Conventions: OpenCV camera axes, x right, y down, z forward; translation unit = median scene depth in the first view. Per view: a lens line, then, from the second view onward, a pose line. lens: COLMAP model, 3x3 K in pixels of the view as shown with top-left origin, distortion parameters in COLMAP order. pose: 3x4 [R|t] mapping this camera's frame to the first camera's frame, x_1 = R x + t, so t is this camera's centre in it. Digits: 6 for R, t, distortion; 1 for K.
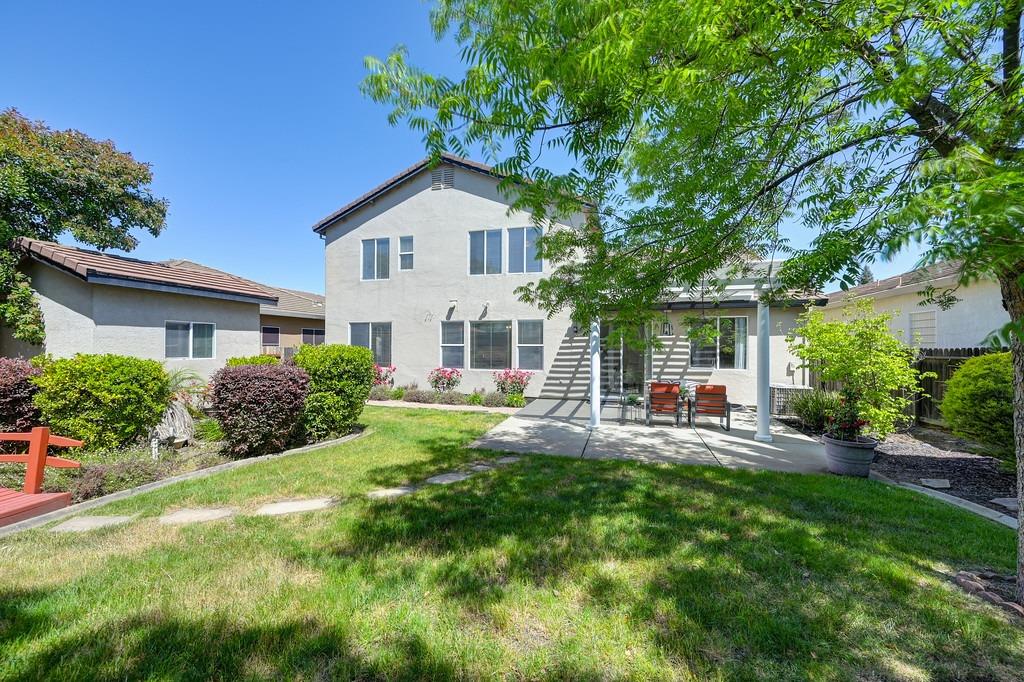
lens RADIAL K [[382.9, 0, 501.7], [0, 382.9, 340.1], [0, 0, 1]] dist [-0.000541, 0.000068]
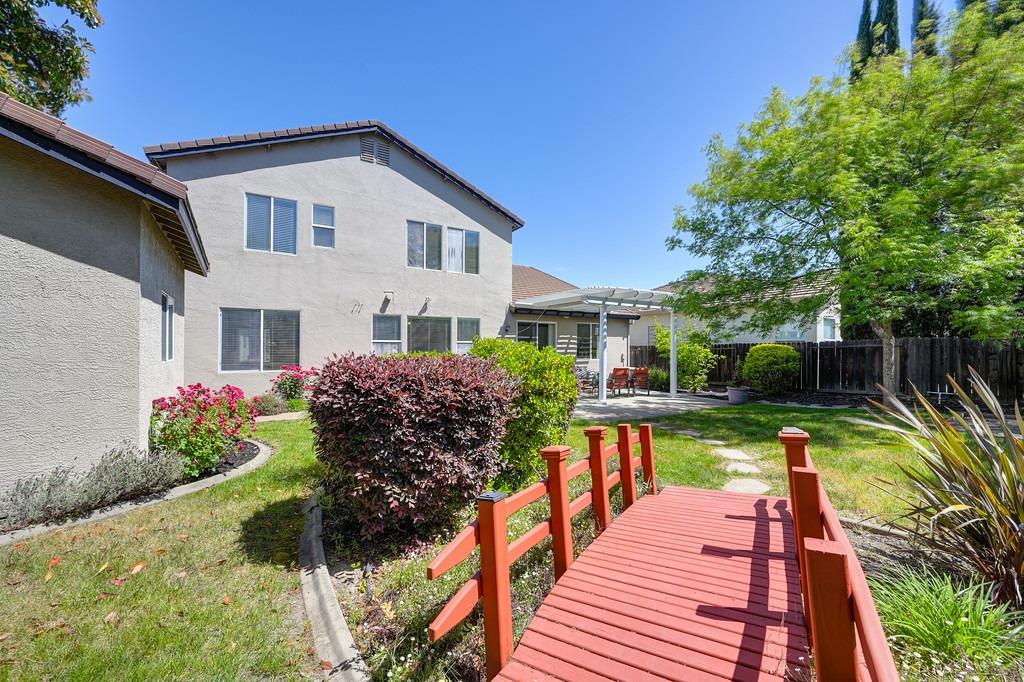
lens RADIAL K [[387.7, 0, 525.5], [0, 387.7, 340.5], [0, 0, 1]] dist [-0.000932, -0.000104]
pose [[0.694400, 0.009161, 0.719531, -0.647444], [-0.014421, 0.999895, 0.001186, 0.006217], [-0.719445, -0.011200, 0.694460, 0.153593]]
